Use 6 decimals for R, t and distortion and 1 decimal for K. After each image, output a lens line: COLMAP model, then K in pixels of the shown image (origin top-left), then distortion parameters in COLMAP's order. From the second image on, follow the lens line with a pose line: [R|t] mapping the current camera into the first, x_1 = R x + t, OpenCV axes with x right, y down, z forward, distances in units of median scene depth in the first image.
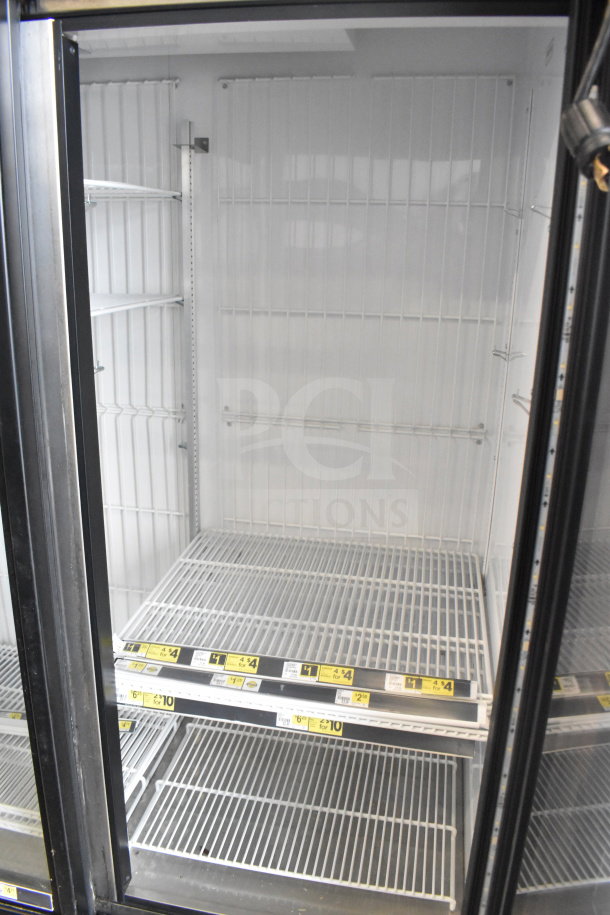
lens RADIAL K [[731.9, 0, 303.2], [0, 731.9, 469.1], [0, 0, 1]] dist [-0.070881, -0.005177]
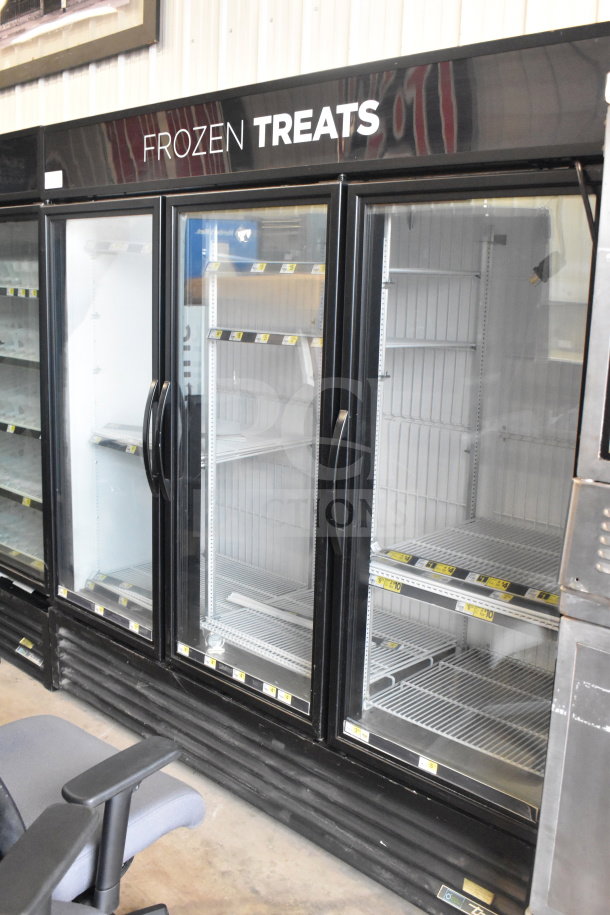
lens RADIAL K [[880.4, 0, 305.0], [0, 880.4, 457.5], [0, 0, 1]] dist [0.001345, 0.000403]
pose [[0.846779, 0.105124, -0.521454, 0.611502], [-0.174566, 0.980907, -0.085726, 0.243649], [0.502486, 0.163619, 0.848962, -0.772756]]
